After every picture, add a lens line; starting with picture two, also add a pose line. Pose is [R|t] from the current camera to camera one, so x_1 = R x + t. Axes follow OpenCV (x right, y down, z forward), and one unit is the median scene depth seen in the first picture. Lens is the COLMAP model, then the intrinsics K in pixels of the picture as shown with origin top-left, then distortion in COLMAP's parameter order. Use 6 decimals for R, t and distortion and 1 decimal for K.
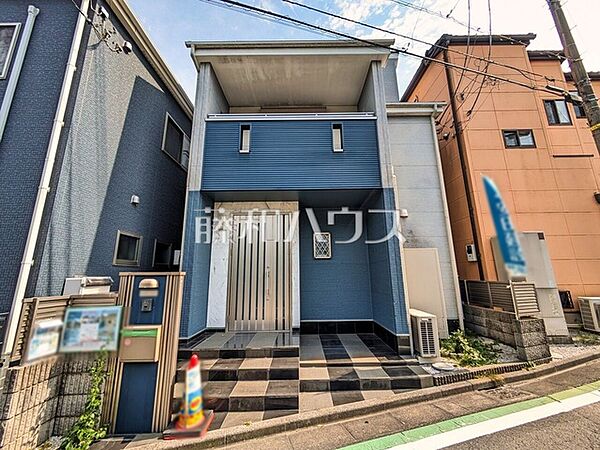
lens RADIAL K [[237.4, 0, 302.7], [0, 237.4, 224.9], [0, 0, 1]] dist [0.000647, 0.000298]
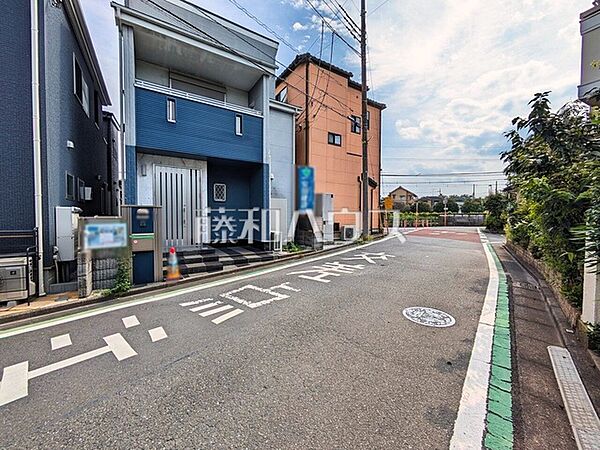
lens RADIAL K [[237.4, 0, 302.7], [0, 237.4, 224.9], [0, 0, 1]] dist [0.000647, 0.000298]
pose [[0.837237, -0.001586, 0.546838, -0.629925], [-0.128537, 0.971408, 0.199613, -0.170103], [-0.531520, -0.237413, 0.813094, -1.139169]]
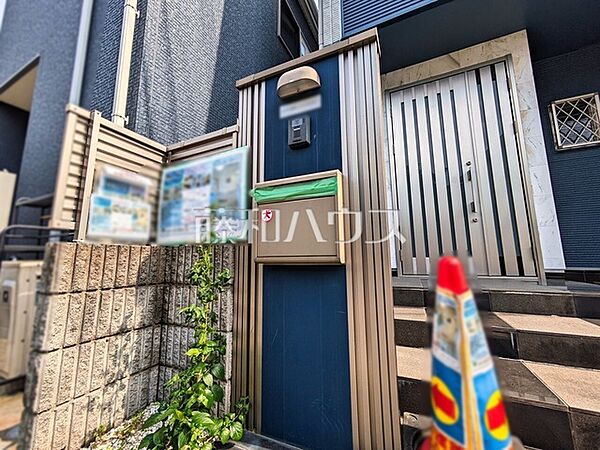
lens RADIAL K [[237.4, 0, 302.7], [0, 237.4, 224.9], [0, 0, 1]] dist [0.000647, 0.000298]
pose [[0.906006, -0.054829, -0.419699, -0.497108], [0.085643, 0.994811, 0.054916, 0.471794], [0.414511, -0.085699, 0.906000, 0.638875]]
